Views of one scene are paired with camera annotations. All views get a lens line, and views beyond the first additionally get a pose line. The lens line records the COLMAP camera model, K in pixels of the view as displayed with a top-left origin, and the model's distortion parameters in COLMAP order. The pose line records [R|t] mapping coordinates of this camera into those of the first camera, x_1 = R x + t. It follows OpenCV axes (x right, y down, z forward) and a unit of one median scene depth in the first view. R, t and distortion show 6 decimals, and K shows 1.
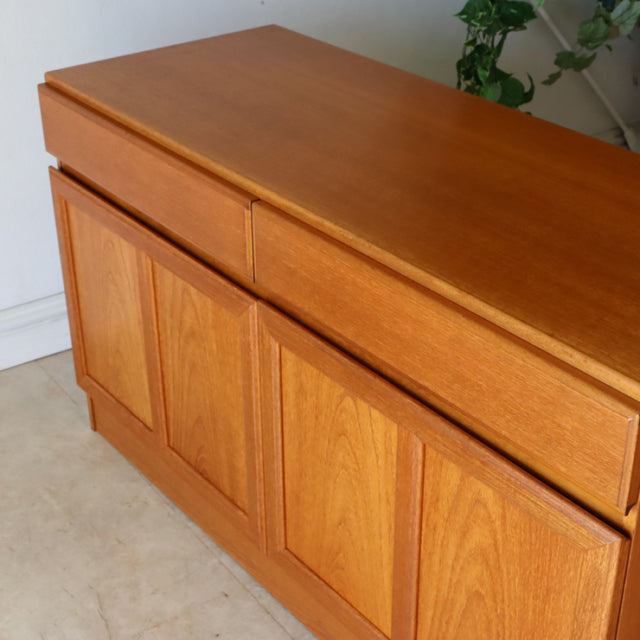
lens RADIAL K [[1165.9, 0, 320.0], [0, 1165.9, 320.0], [0, 0, 1]] dist [-0.020614, -0.065324]
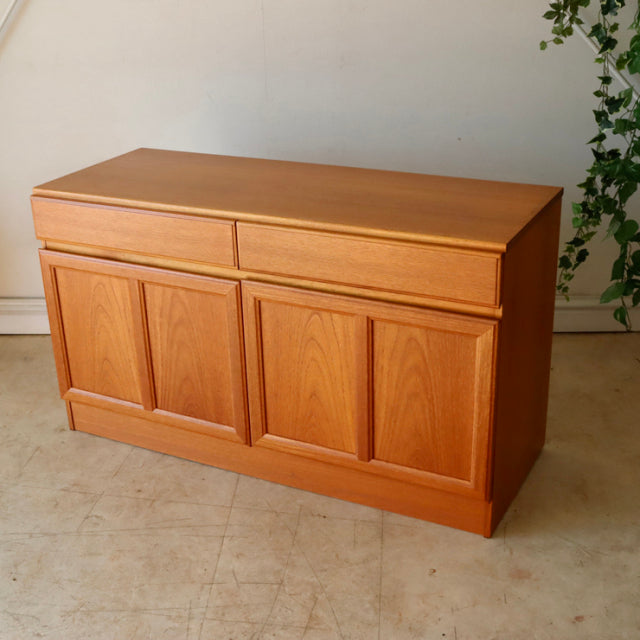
lens RADIAL K [[949.3, 0, 327.1], [0, 949.3, 328.7], [0, 0, 1]] dist [-0.122534, 0.176407]
pose [[0.900193, -0.187887, 0.392875, -0.570082], [0.229855, 0.971236, -0.062186, 0.192502], [-0.369890, 0.146284, 0.917487, -0.373764]]
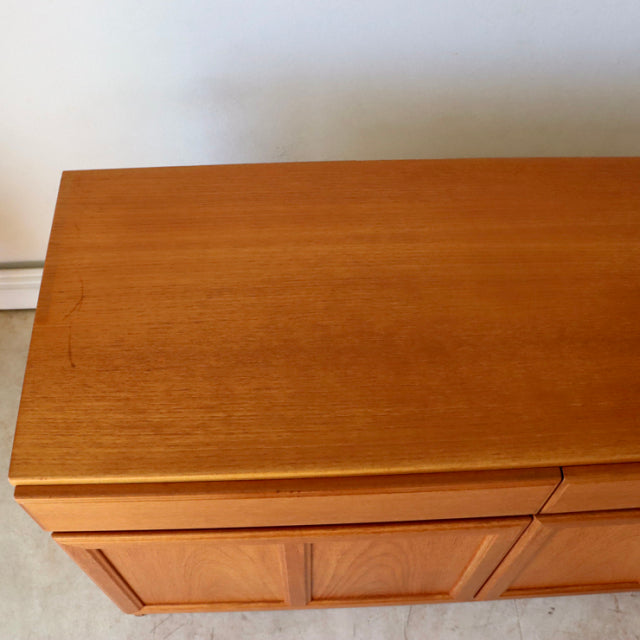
lens RADIAL K [[785.8, 0, 320.0], [0, 785.8, 320.0], [0, 0, 1]] dist [-0.182627, 0.168145]
pose [[0.577019, -0.678710, 0.454315, -0.376101], [0.392777, 0.718312, 0.574241, -0.643107], [-0.716083, -0.152904, 0.681062, 0.811502]]
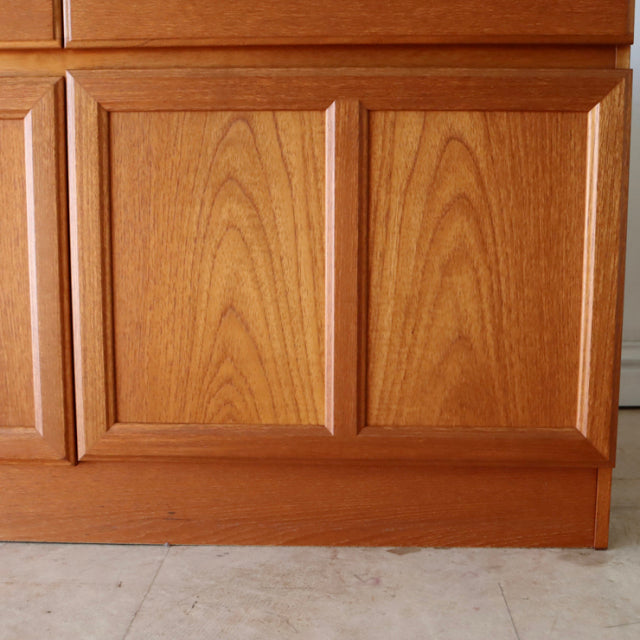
lens RADIAL K [[949.3, 0, 327.1], [0, 949.3, 328.7], [0, 0, 1]] dist [-0.122534, 0.176407]
pose [[0.635677, -0.099850, 0.765471, -0.520836], [0.372831, 0.907992, -0.191173, 0.388751], [-0.675953, 0.406915, 0.614417, 0.610206]]
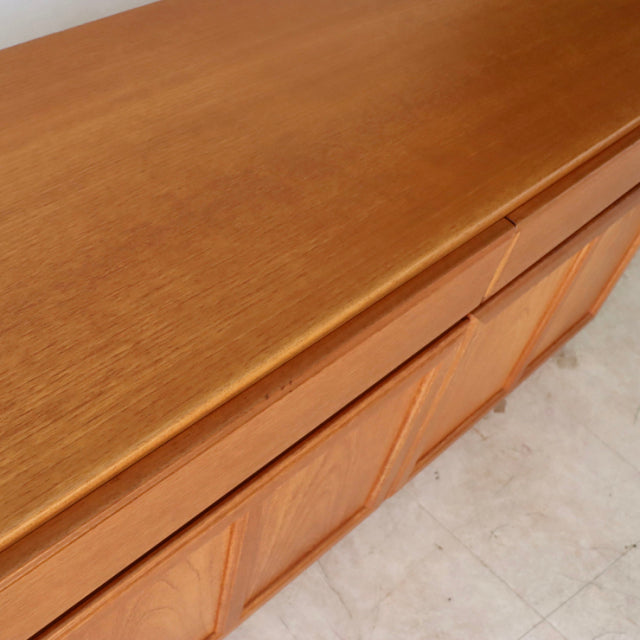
lens RADIAL K [[785.8, 0, 320.0], [0, 785.8, 320.0], [0, 0, 1]] dist [-0.182627, 0.168145]
pose [[-0.112201, -0.767722, 0.630884, -0.442044], [0.344663, 0.565410, 0.749345, -0.527350], [-0.931997, 0.301520, 0.201166, 1.116651]]
